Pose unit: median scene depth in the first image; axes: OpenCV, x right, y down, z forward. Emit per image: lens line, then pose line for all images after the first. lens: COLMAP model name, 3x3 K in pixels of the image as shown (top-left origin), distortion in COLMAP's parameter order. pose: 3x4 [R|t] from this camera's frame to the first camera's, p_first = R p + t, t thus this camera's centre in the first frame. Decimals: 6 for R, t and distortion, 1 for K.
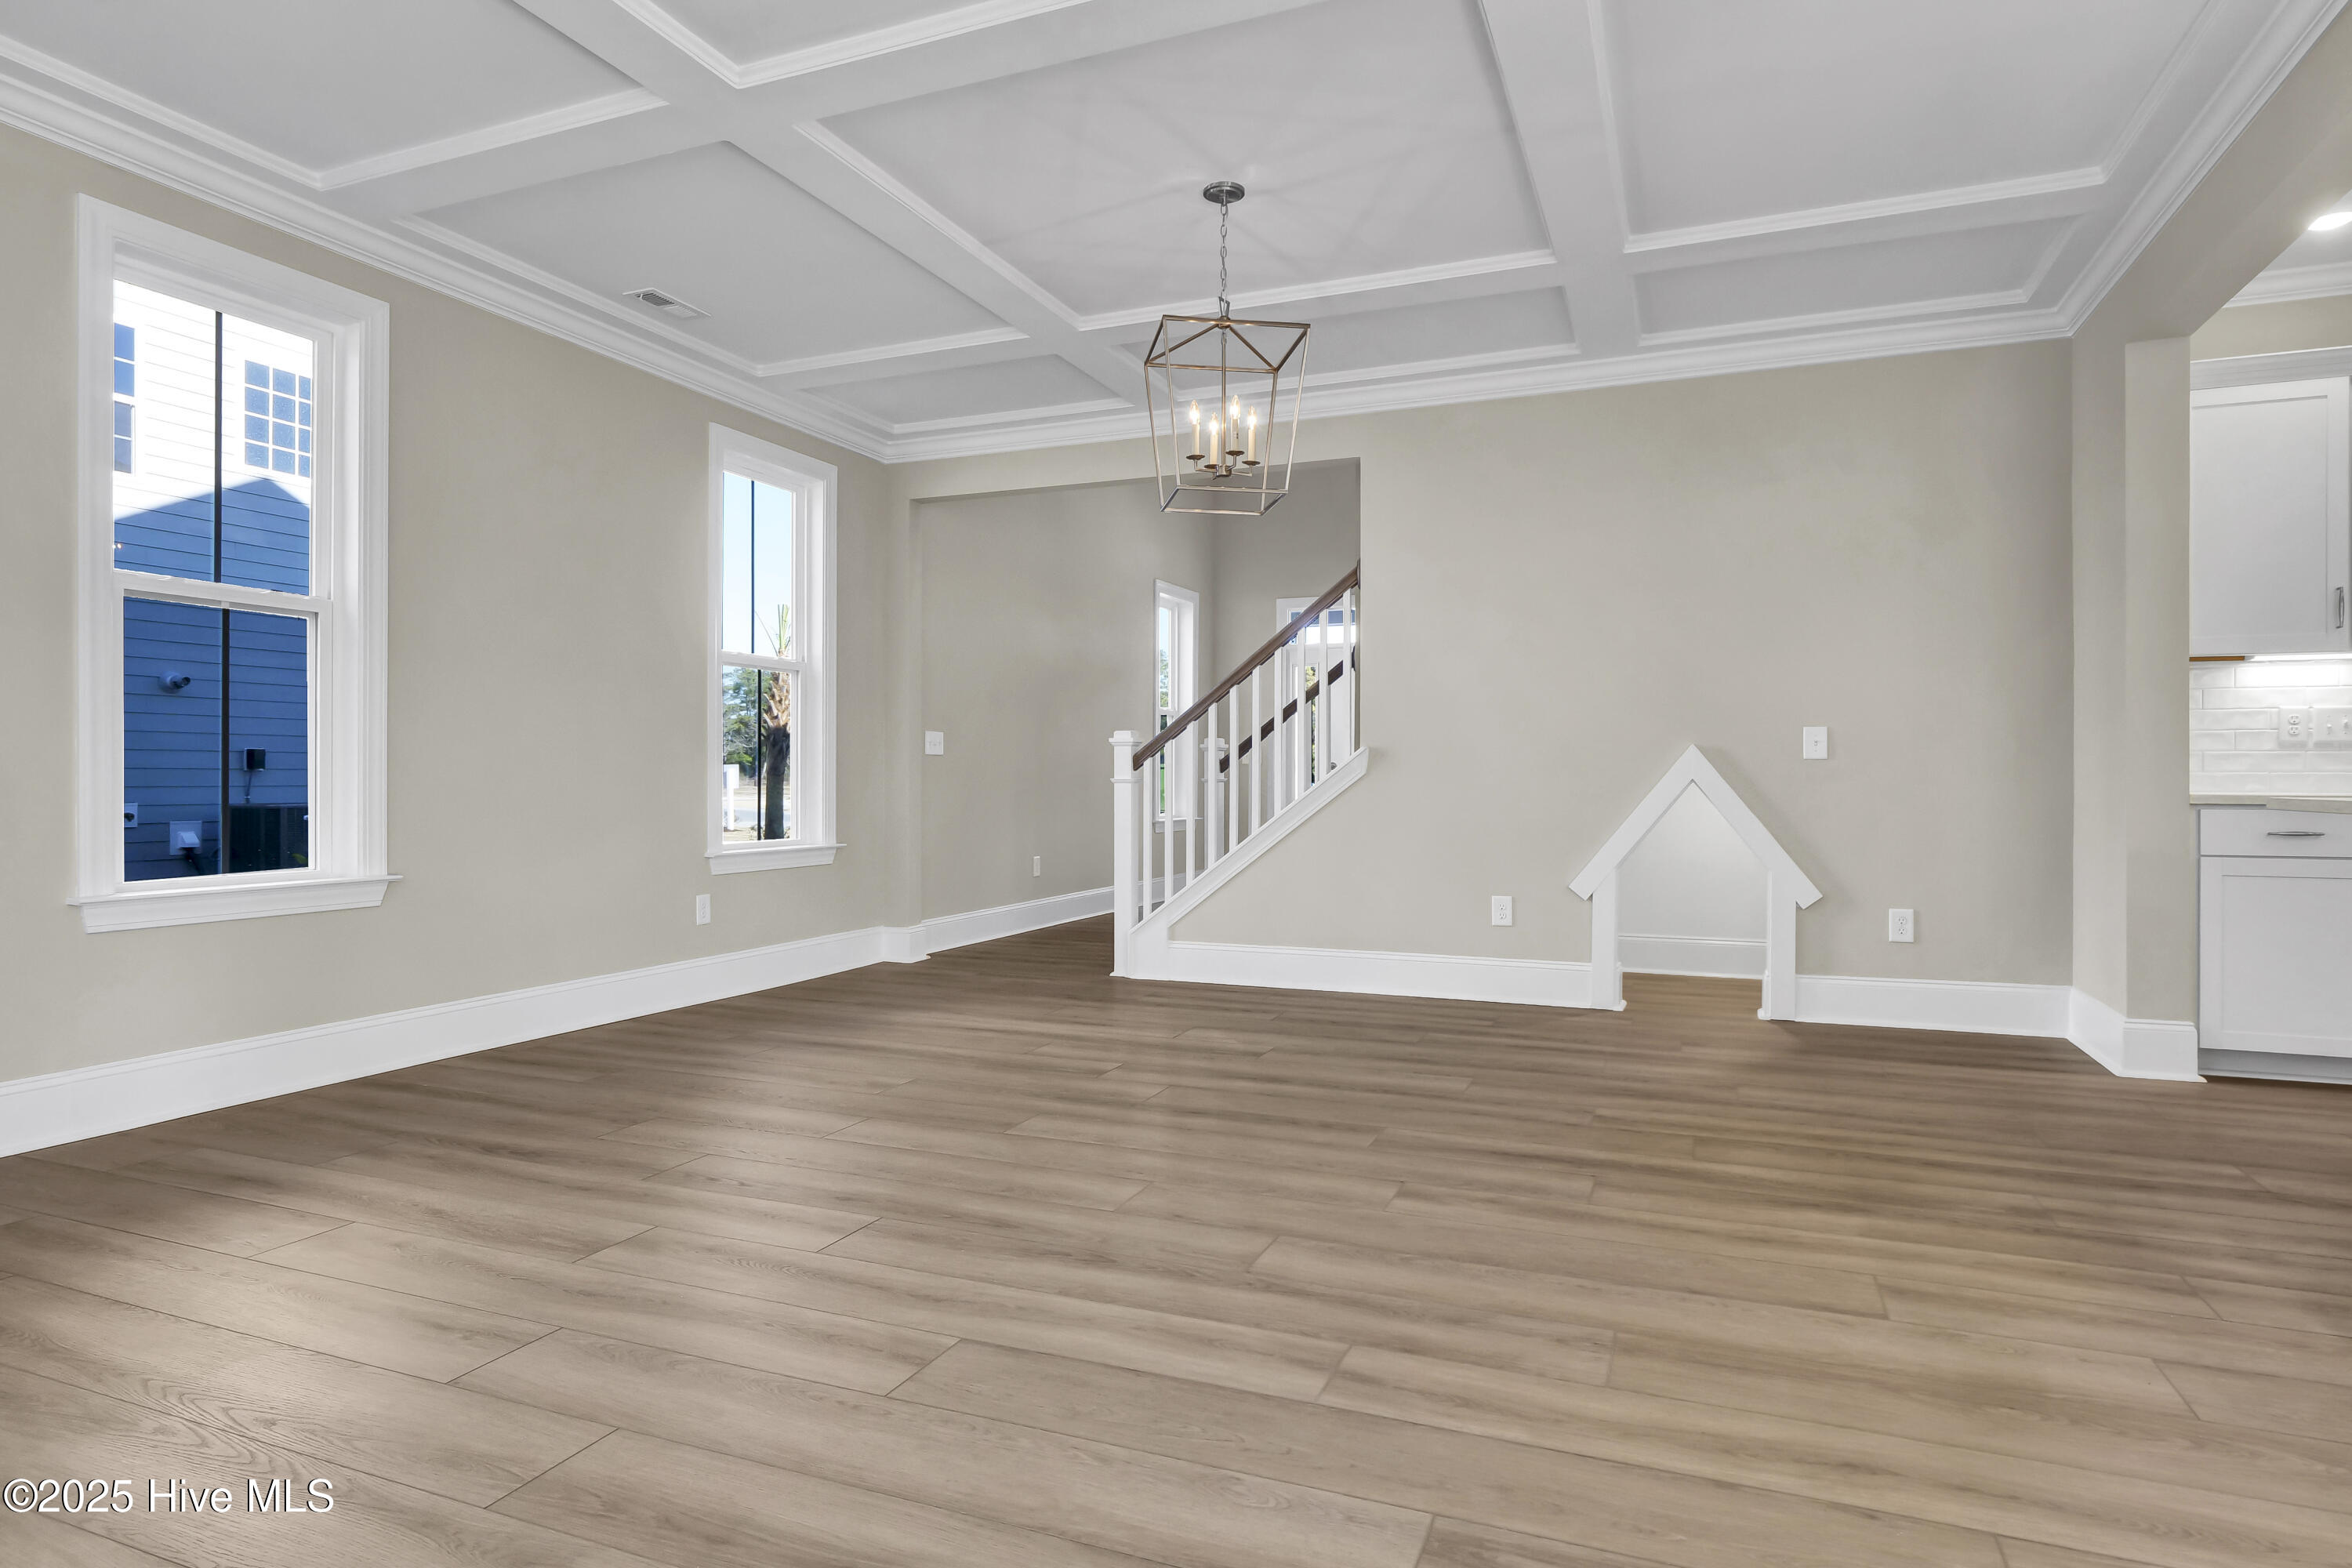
lens RADIAL K [[1217.7, 0, 1182.5], [0, 1217.7, 788.9], [0, 0, 1]] dist [-0.005225, -0.000728]
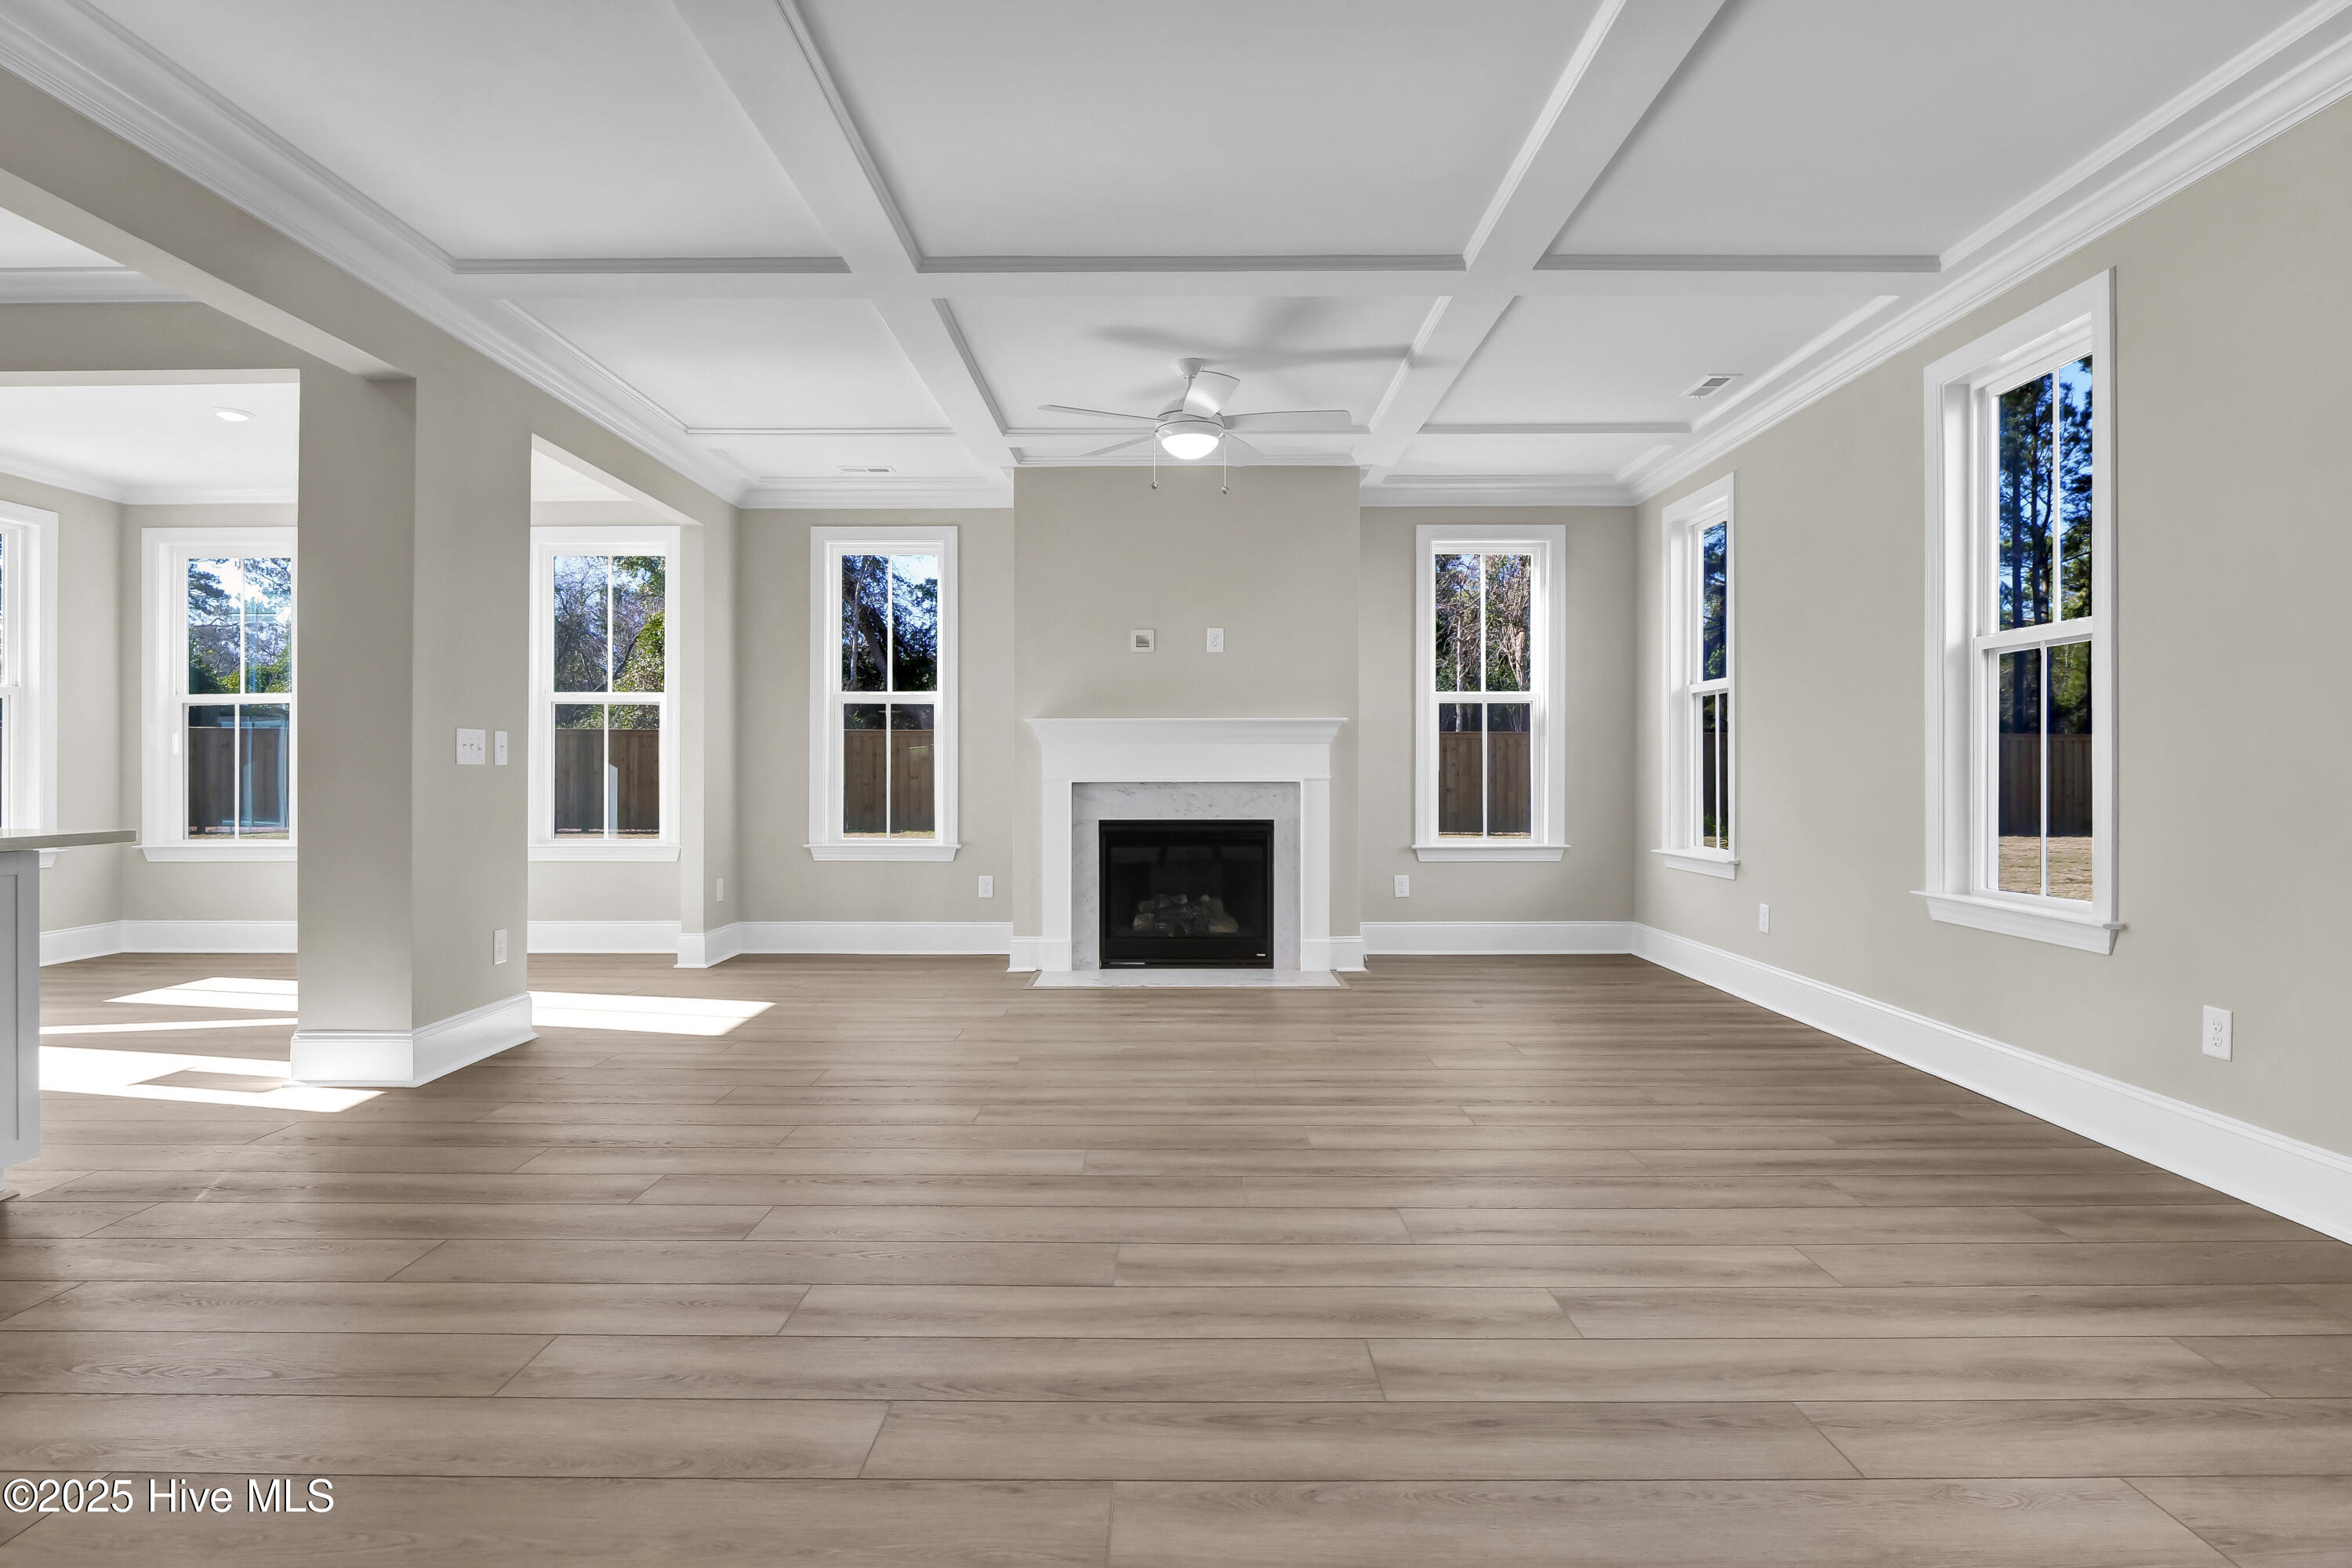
lens RADIAL K [[1217.7, 0, 1181.4], [0, 1217.7, 779.6], [0, 0, 1]] dist [-0.005225, -0.000728]
pose [[-0.926668, 0.012353, -0.375679, 0.191042], [0.011882, 0.999923, 0.003570, -0.054248], [0.375694, -0.001156, -0.926743, 1.997330]]
